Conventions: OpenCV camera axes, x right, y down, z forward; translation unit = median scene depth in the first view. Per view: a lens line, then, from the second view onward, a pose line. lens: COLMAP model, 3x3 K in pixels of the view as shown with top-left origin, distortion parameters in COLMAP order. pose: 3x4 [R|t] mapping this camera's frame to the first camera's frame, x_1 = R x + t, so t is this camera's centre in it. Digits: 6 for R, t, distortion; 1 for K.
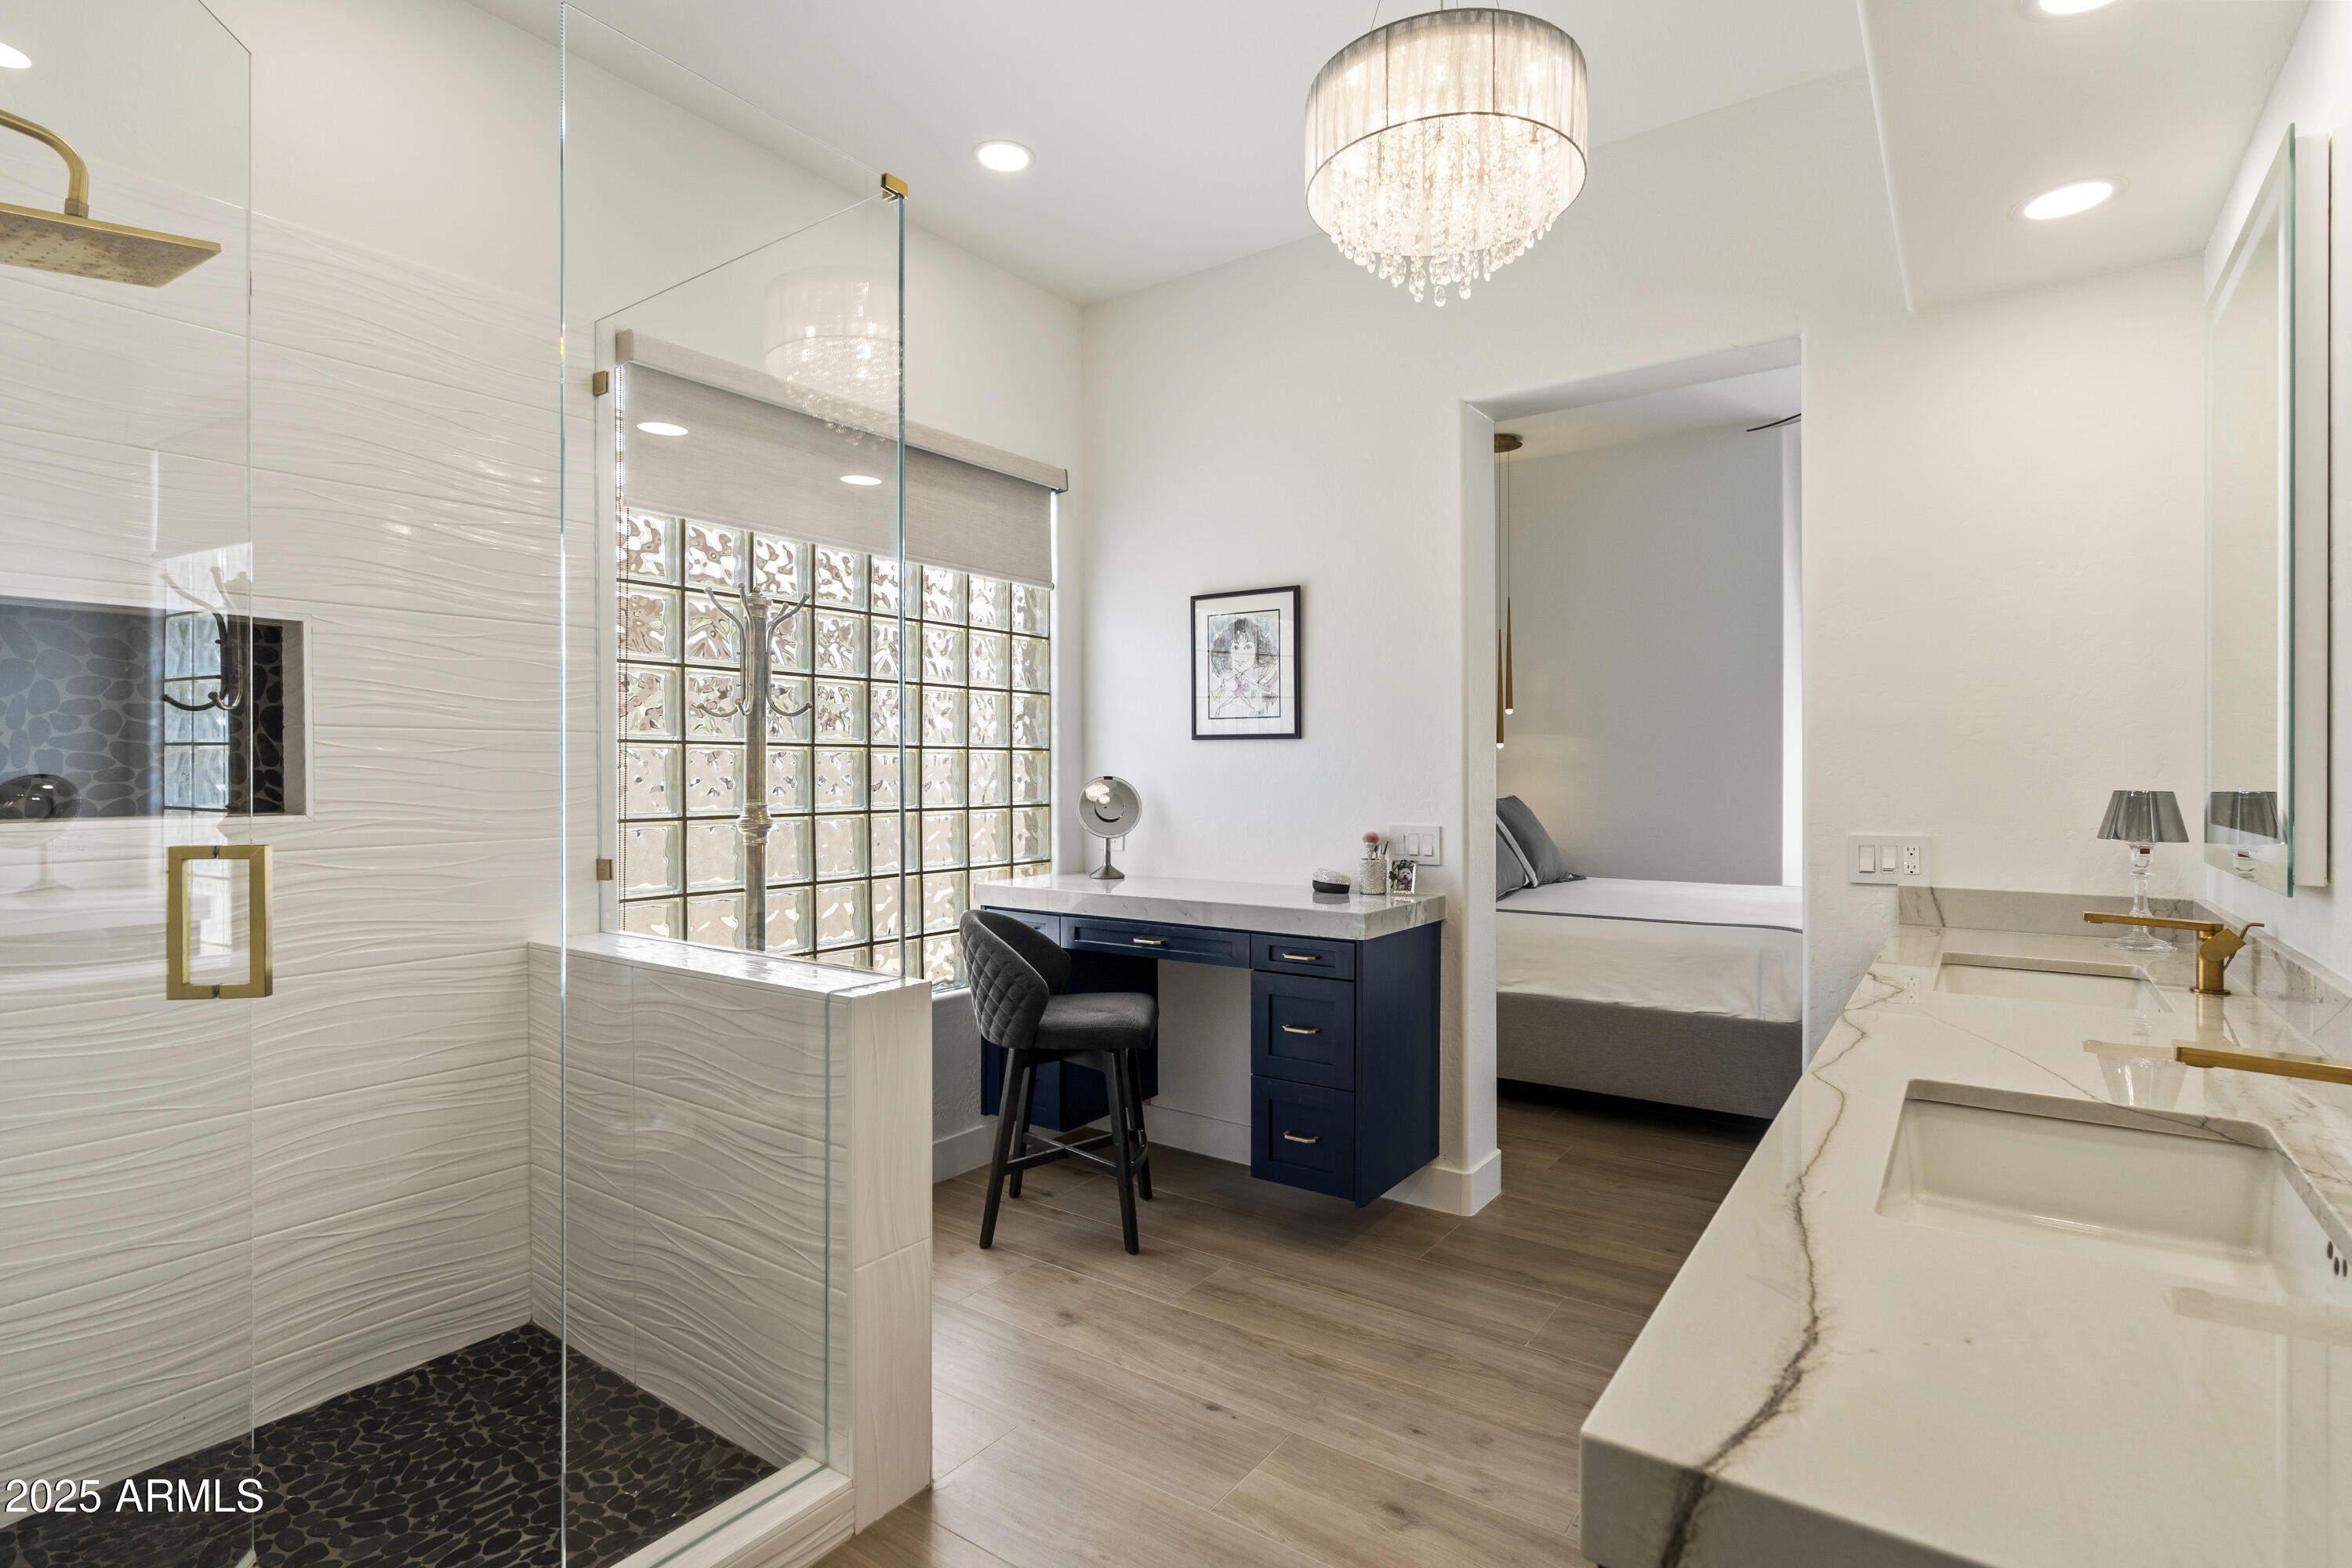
lens RADIAL K [[1141.9, 0, 1185.0], [0, 1141.9, 779.0], [0, 0, 1]] dist [0.001134, -0.000559]
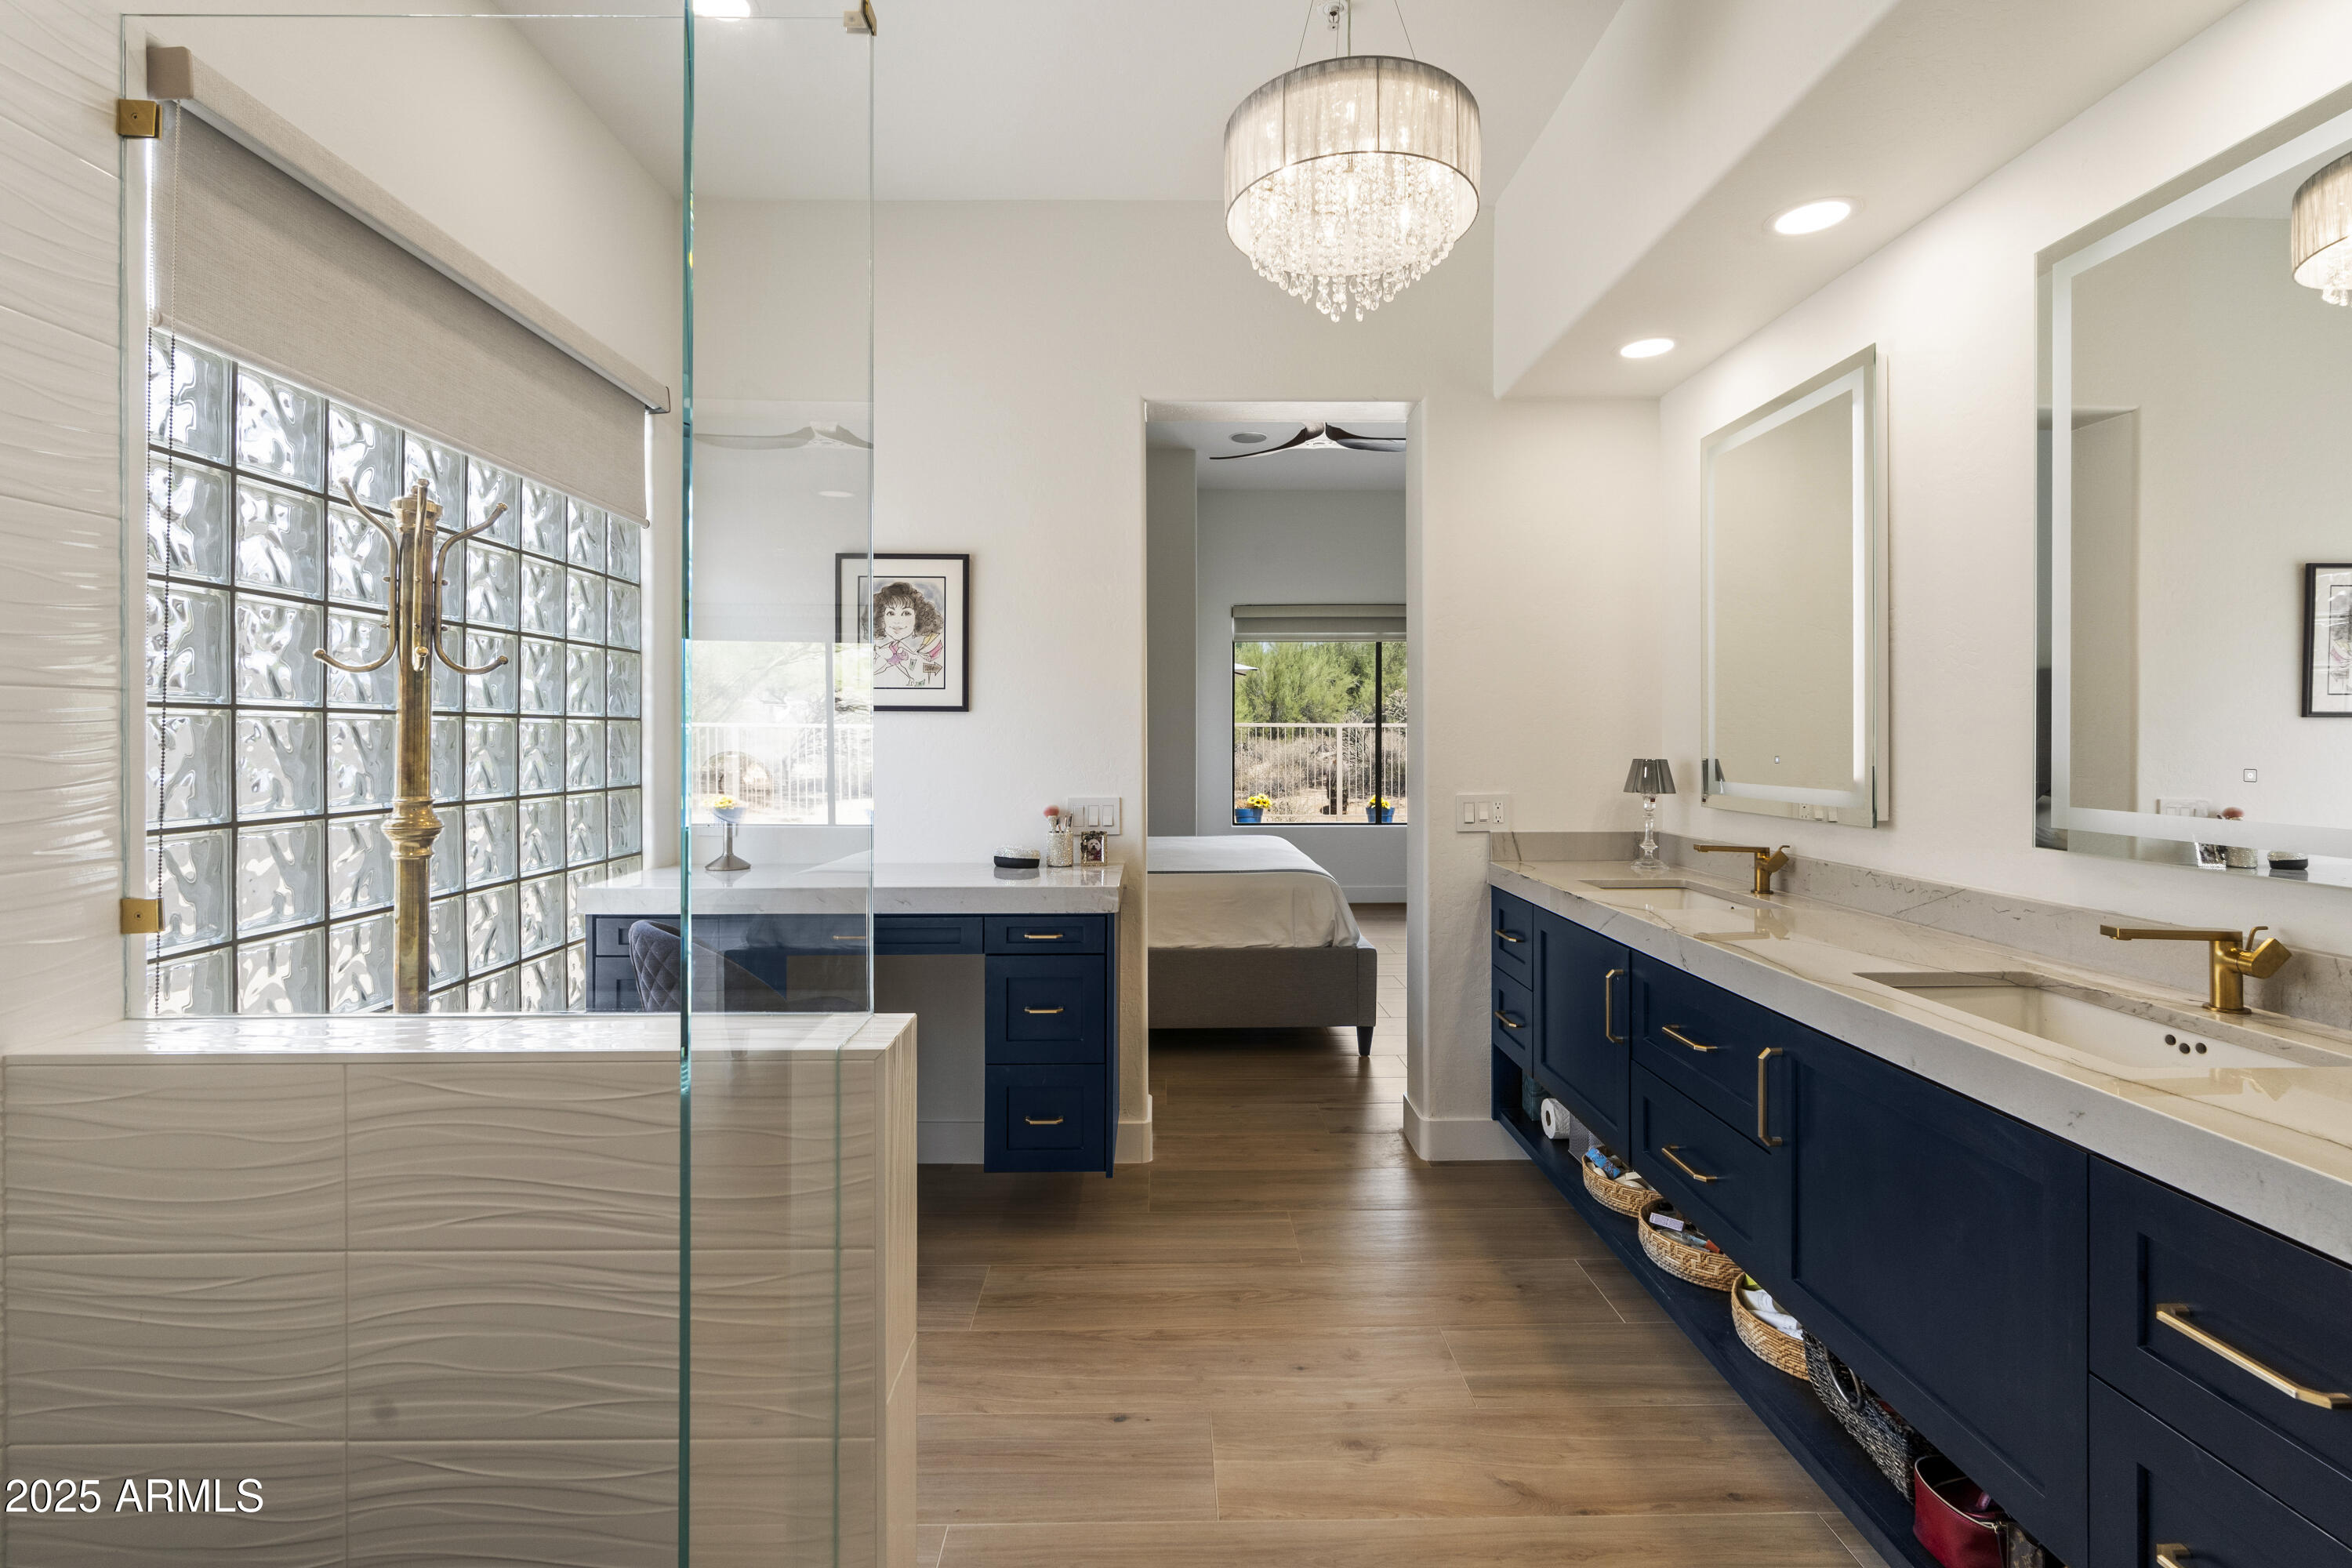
lens RADIAL K [[1063.0, 0, 1171.6], [0, 1063.0, 761.5], [0, 0, 1]] dist [-0.001665, 0.001337]
pose [[0.815043, -0.012782, 0.579260, -0.305671], [0.007194, 0.999903, 0.011943, -0.003167], [-0.579356, -0.005567, 0.815055, 0.179291]]
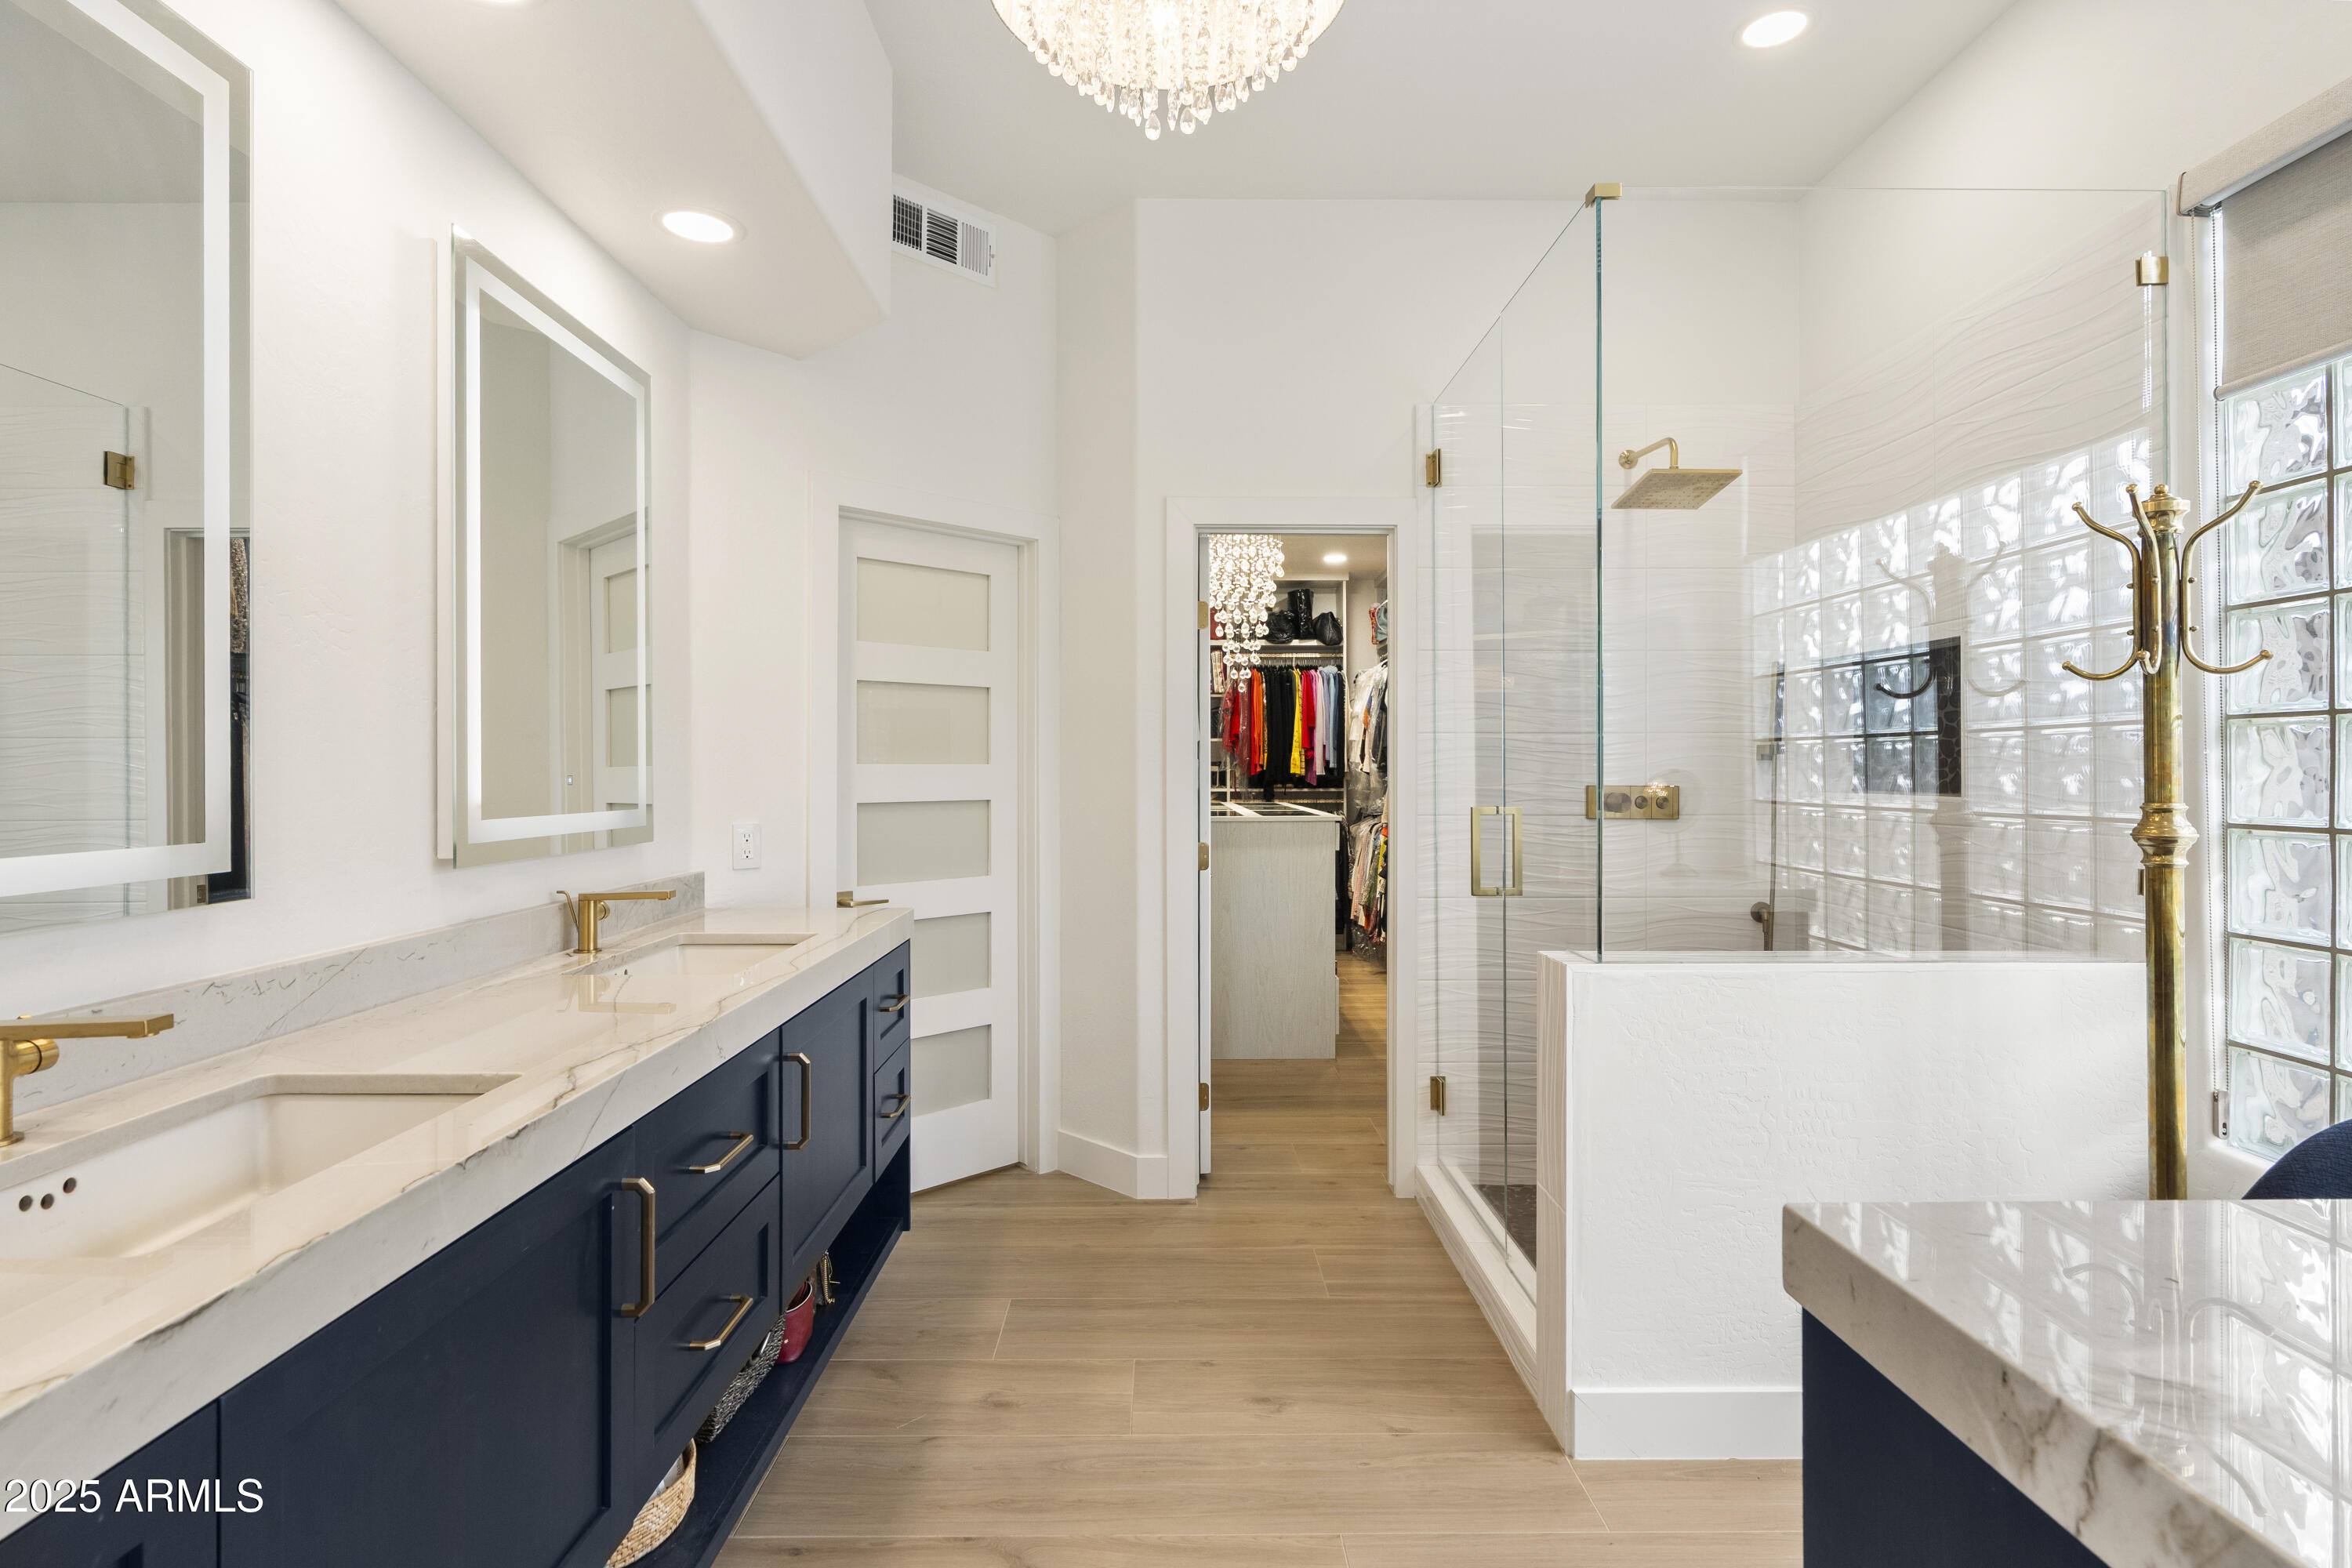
lens RADIAL K [[1141.9, 0, 1187.7], [0, 1141.9, 782.2], [0, 0, 1]] dist [0.001134, -0.000559]
pose [[-0.810520, 0.007564, -0.585662, 0.412584], [0.005016, 0.999970, 0.005973, 0.006794], [0.585689, 0.001904, -0.810534, 1.017353]]
